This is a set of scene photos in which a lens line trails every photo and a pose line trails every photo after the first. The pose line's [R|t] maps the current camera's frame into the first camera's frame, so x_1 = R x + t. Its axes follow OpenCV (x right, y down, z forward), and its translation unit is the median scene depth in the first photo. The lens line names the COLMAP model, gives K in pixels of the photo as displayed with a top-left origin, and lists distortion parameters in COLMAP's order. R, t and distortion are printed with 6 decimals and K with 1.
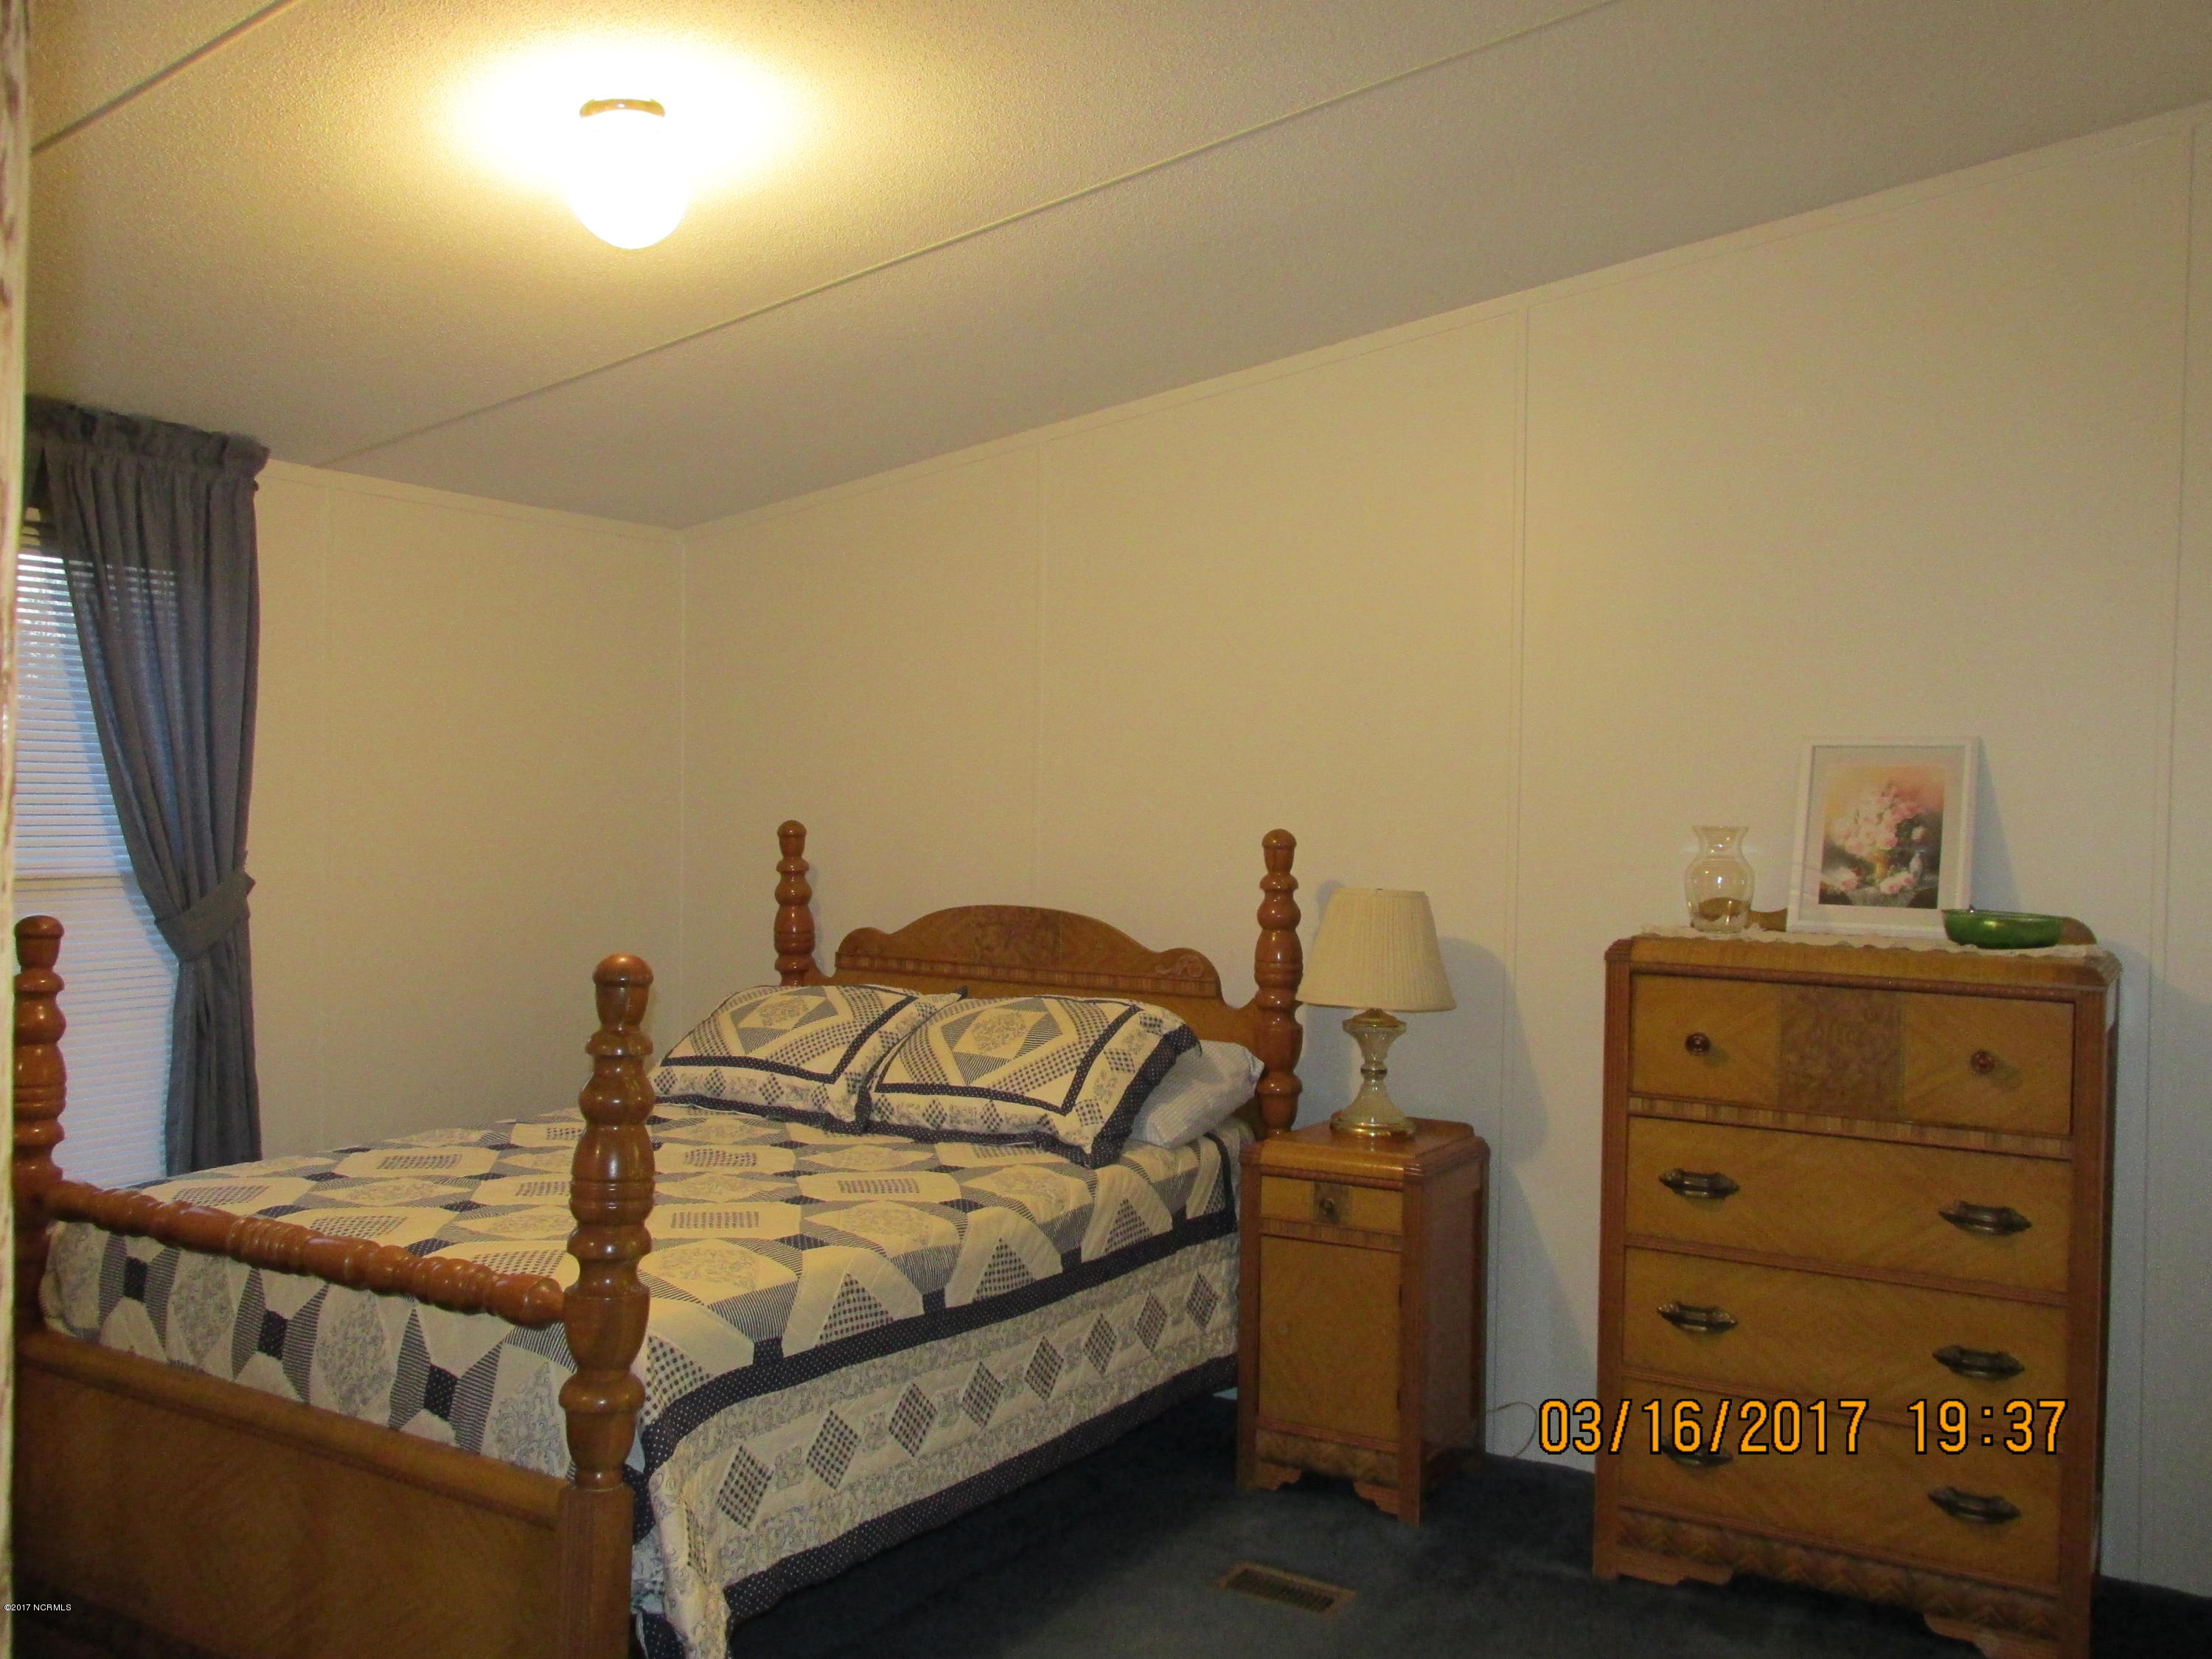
lens RADIAL K [[1841.4, 0, 1102.3], [0, 1841.4, 813.9], [0, 0, 1]] dist [-0.039586, 0.017648]
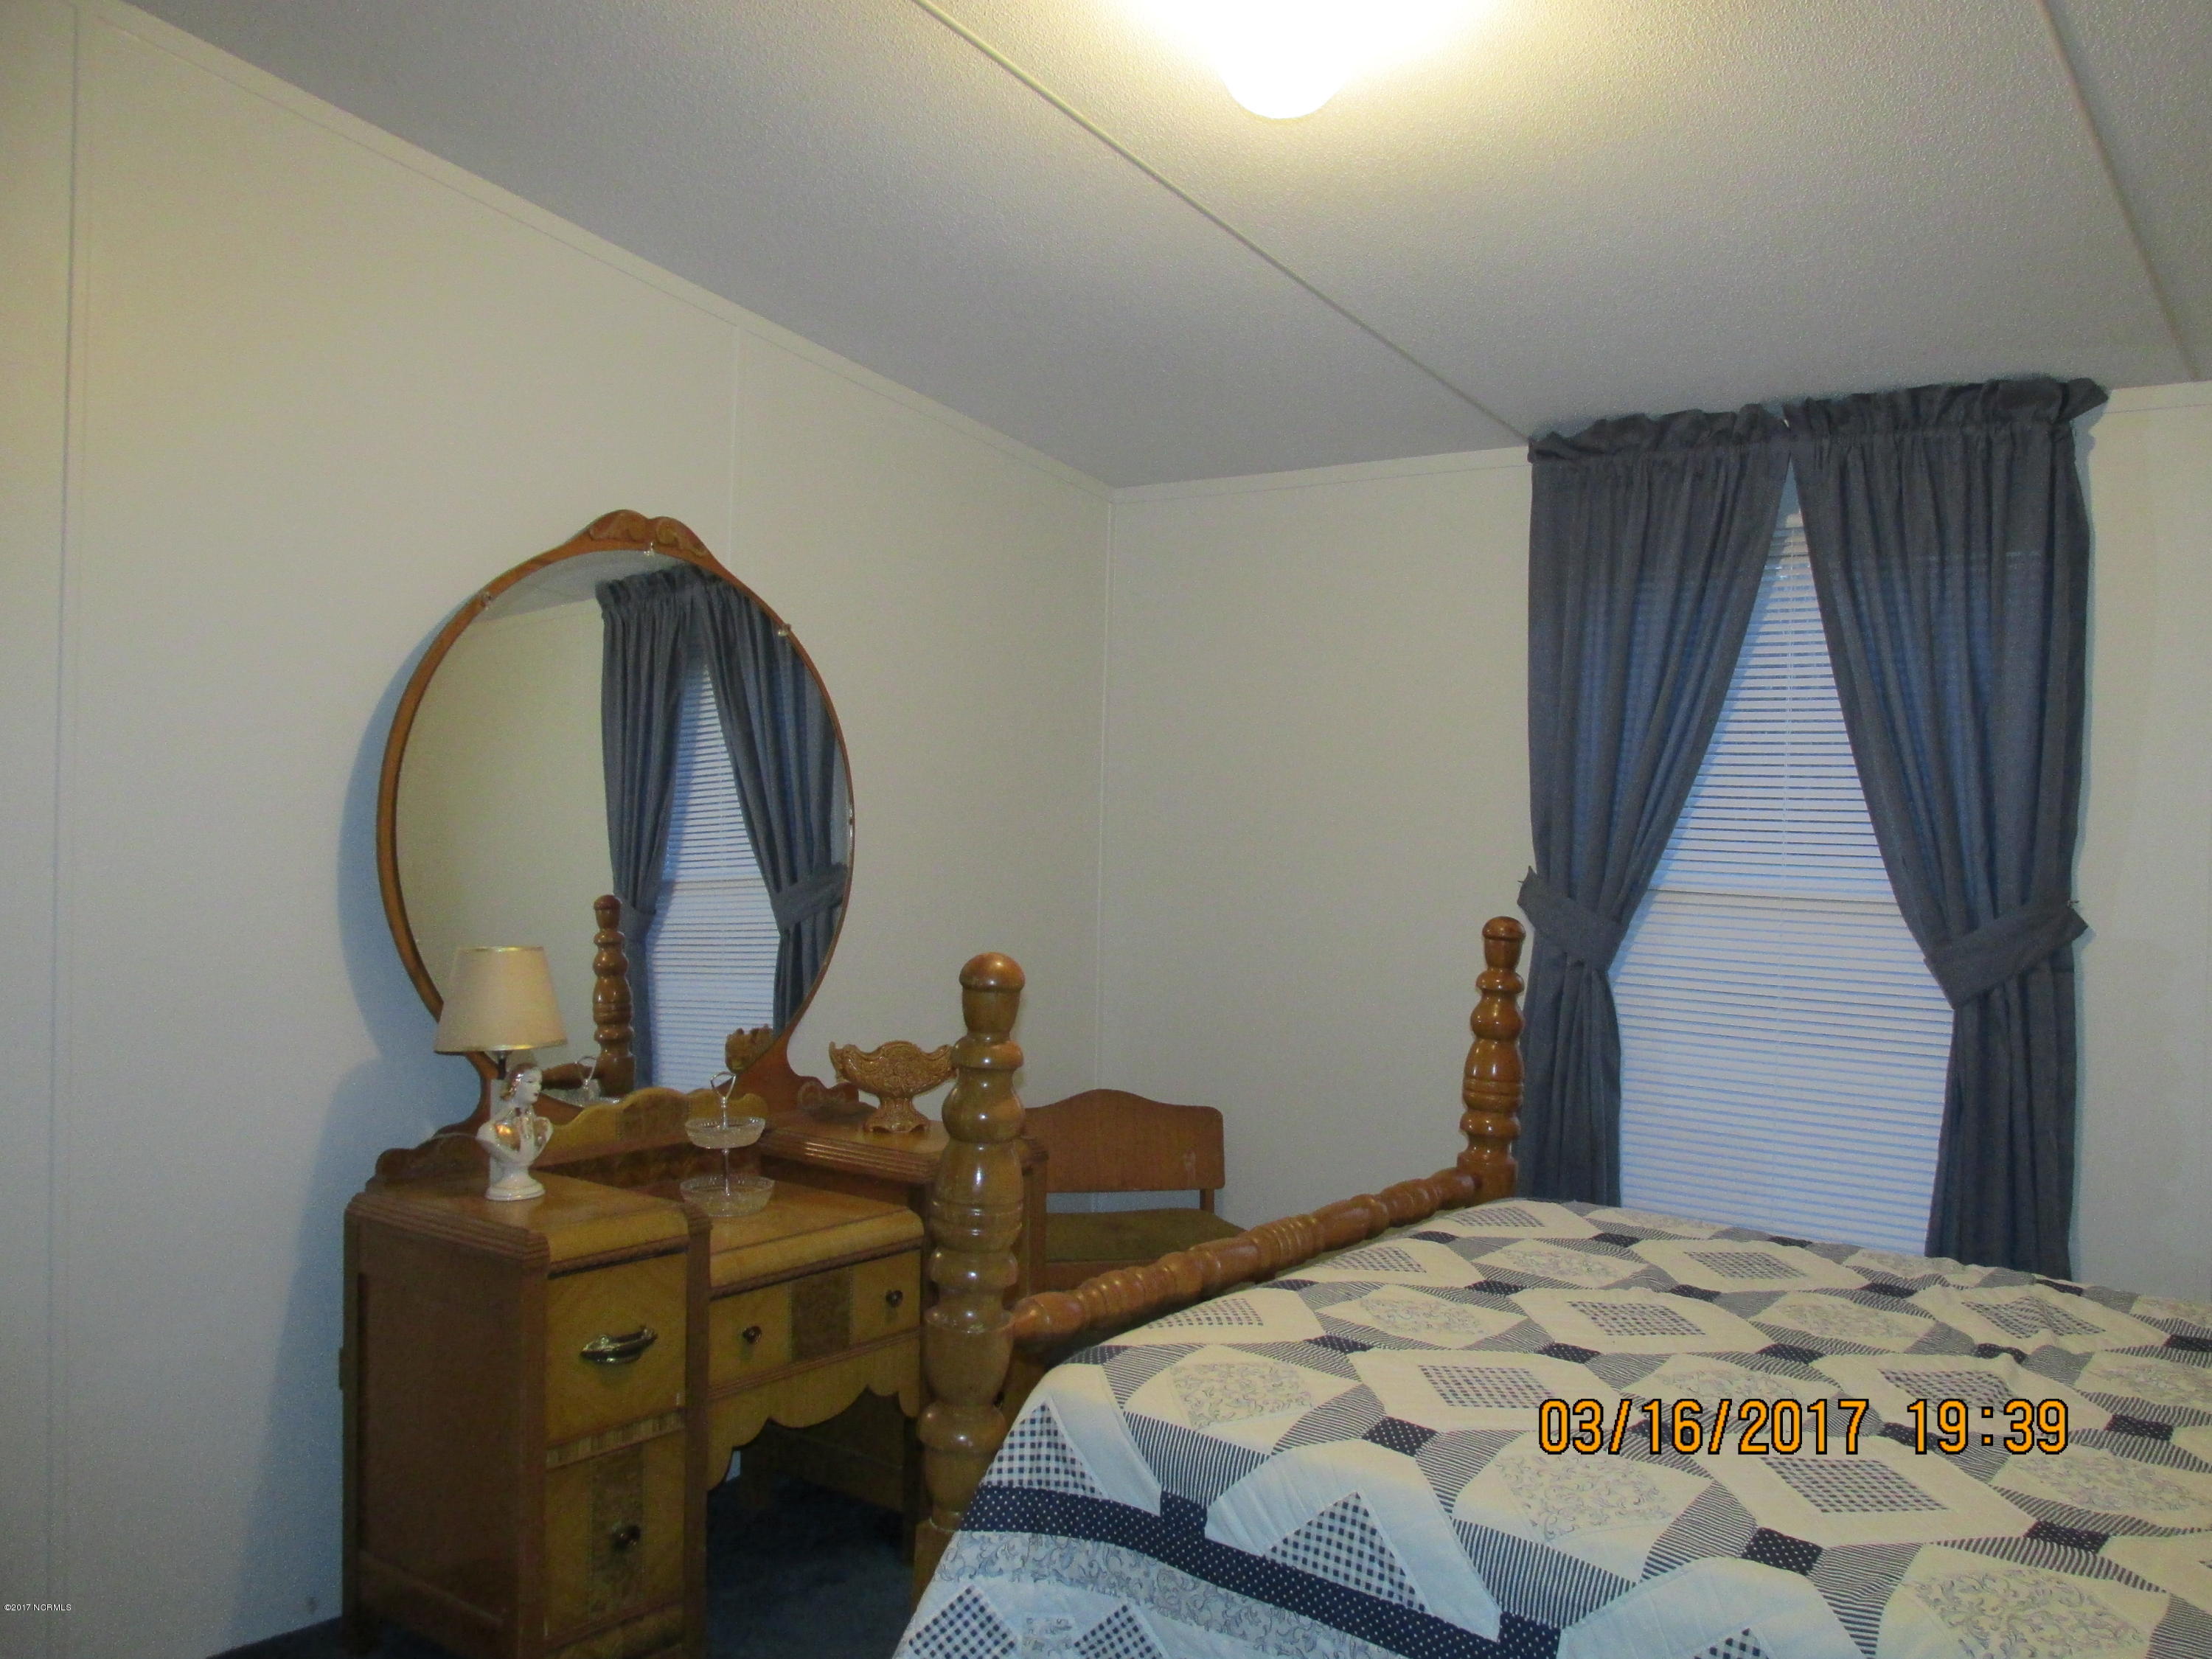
lens RADIAL K [[1841.4, 0, 1102.3], [0, 1841.4, 813.9], [0, 0, 1]] dist [-0.039586, 0.017648]
pose [[-0.078418, -0.001636, -0.996919, 0.559542], [-0.032490, 0.999472, 0.000915, 0.002807], [0.996391, 0.032462, -0.078430, 0.983511]]
